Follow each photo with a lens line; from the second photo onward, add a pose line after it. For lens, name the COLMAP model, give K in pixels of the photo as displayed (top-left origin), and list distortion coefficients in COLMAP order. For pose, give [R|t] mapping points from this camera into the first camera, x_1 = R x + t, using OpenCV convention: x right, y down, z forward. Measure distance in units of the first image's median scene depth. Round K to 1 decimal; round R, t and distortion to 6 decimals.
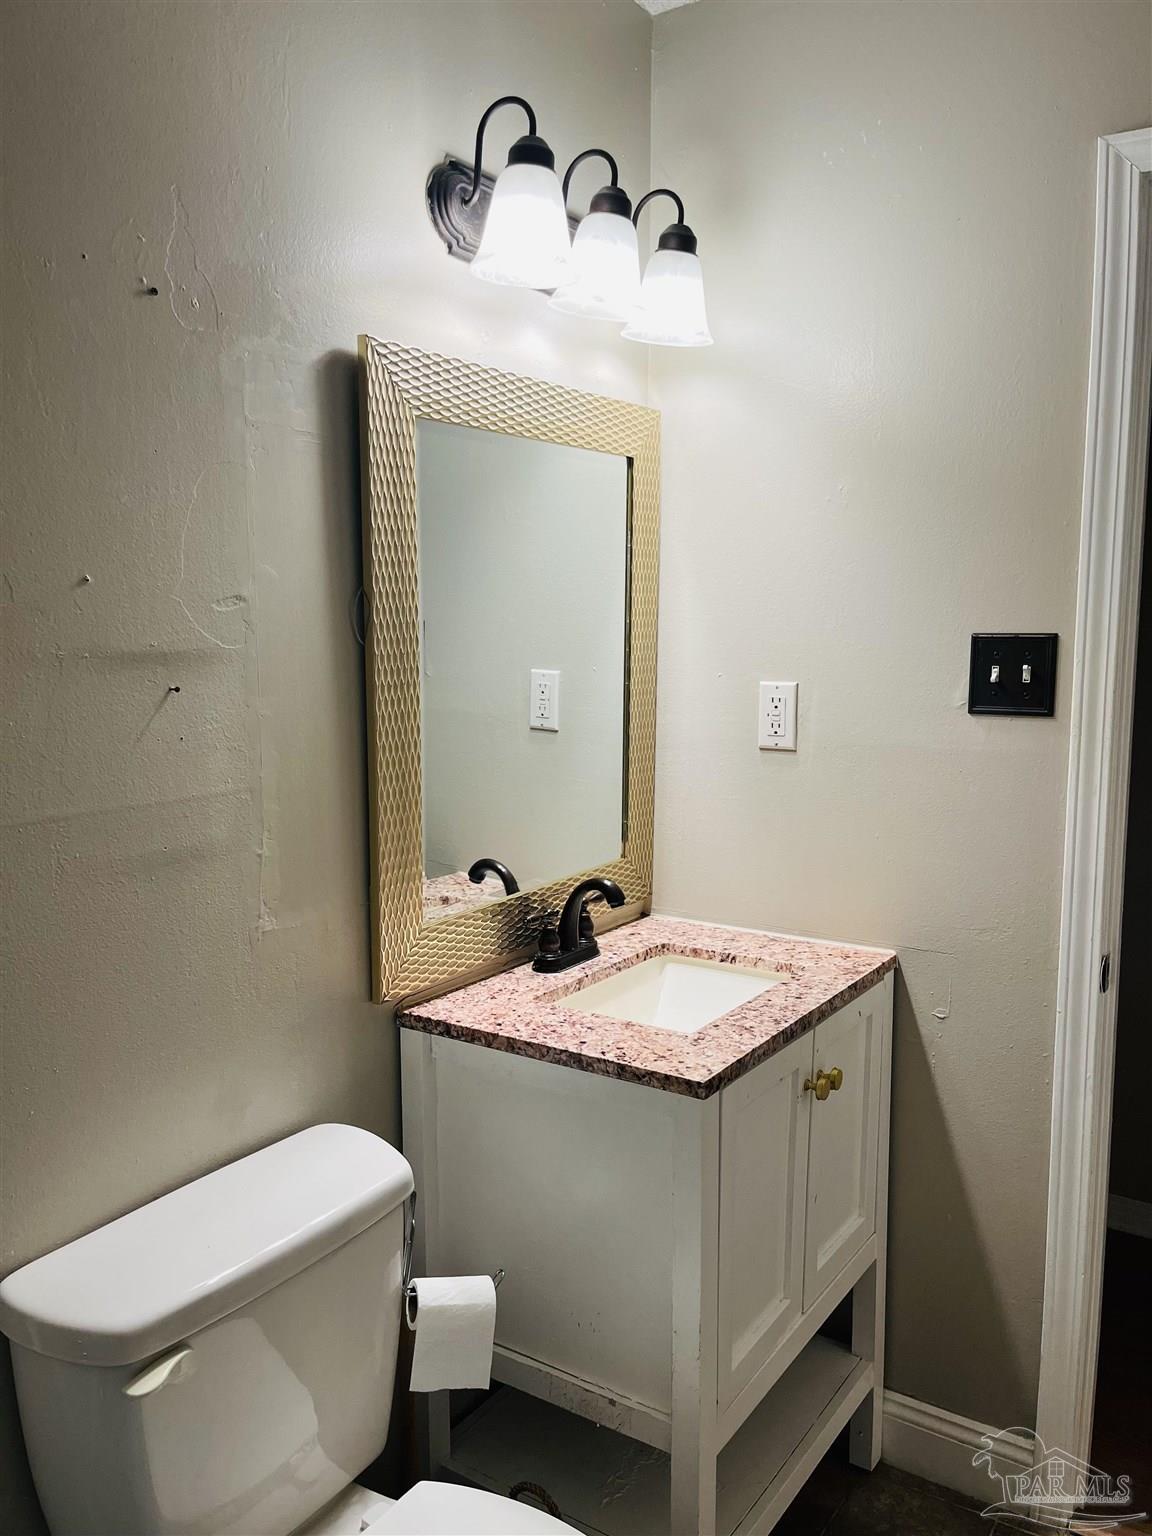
lens RADIAL K [[1193.8, 0, 576.0], [0, 1193.8, 768.0], [0, 0, 1]] dist [0.060916, -0.100824]
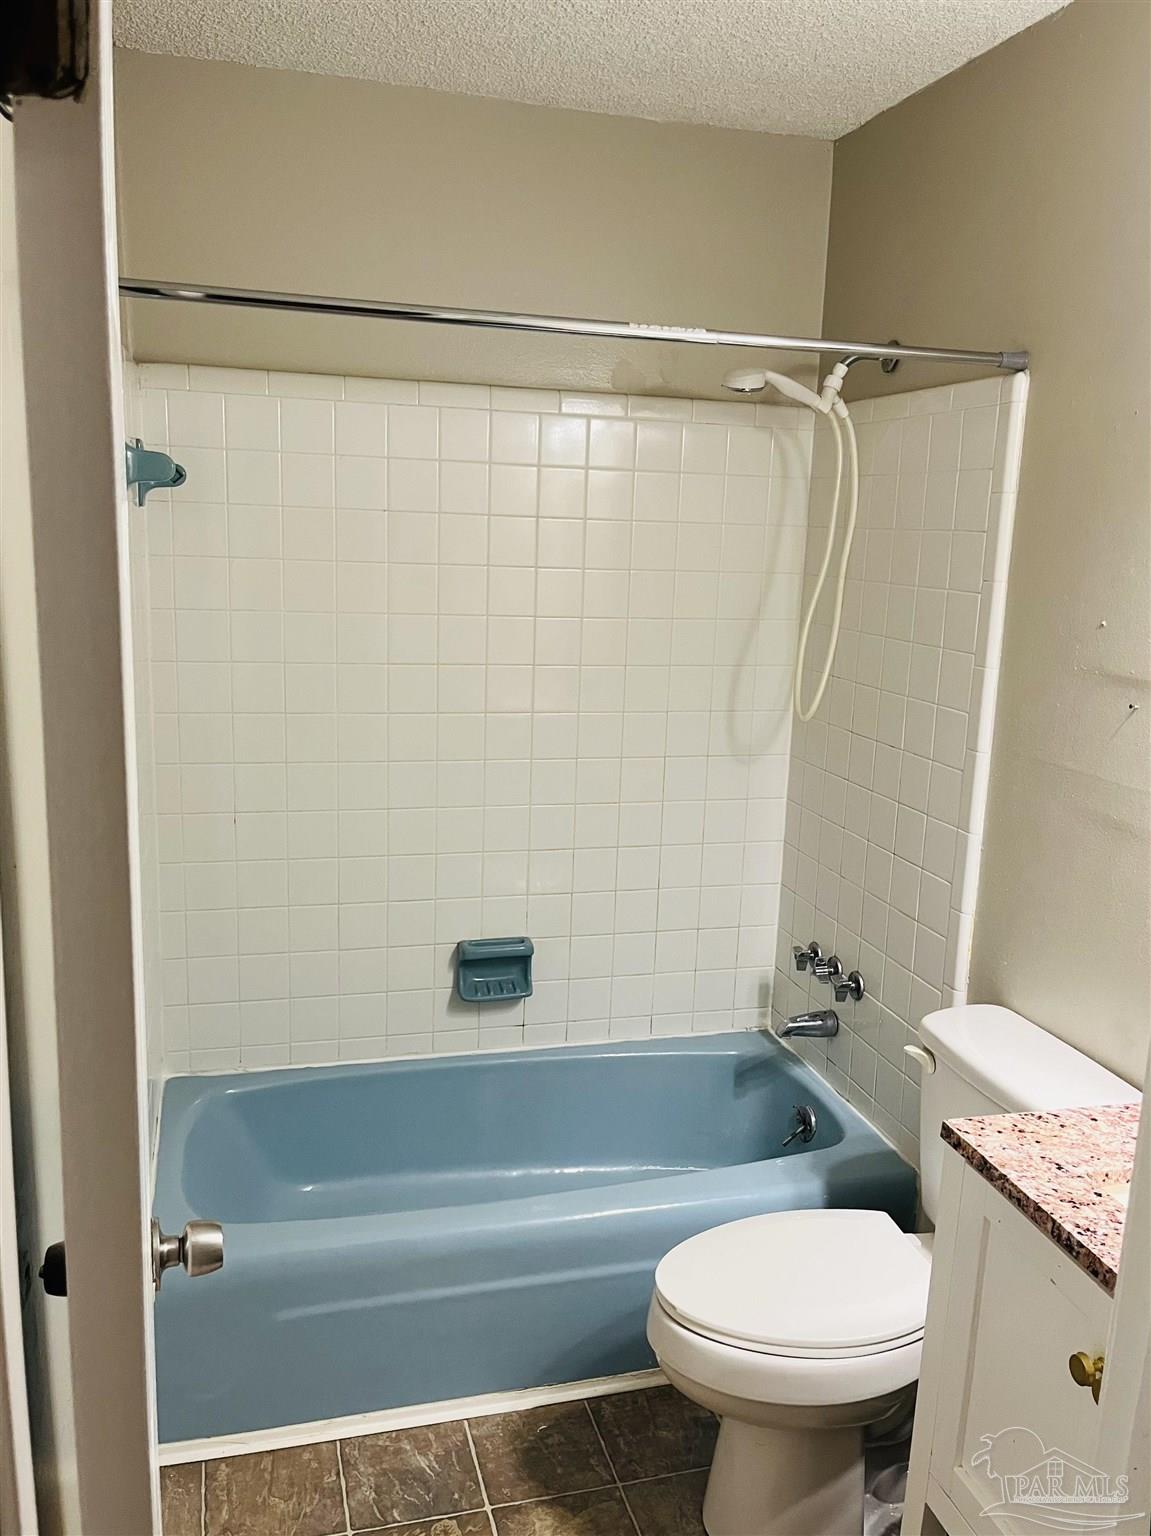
lens RADIAL K [[1193.8, 0, 575.5], [0, 1193.8, 768.0], [0, 0, 1]] dist [0.060916, -0.100824]
pose [[-0.650010, 0.124079, -0.749727, 1.091204], [-0.132763, 0.952865, 0.272804, -0.282182], [0.748238, 0.276861, -0.602899, 1.342563]]
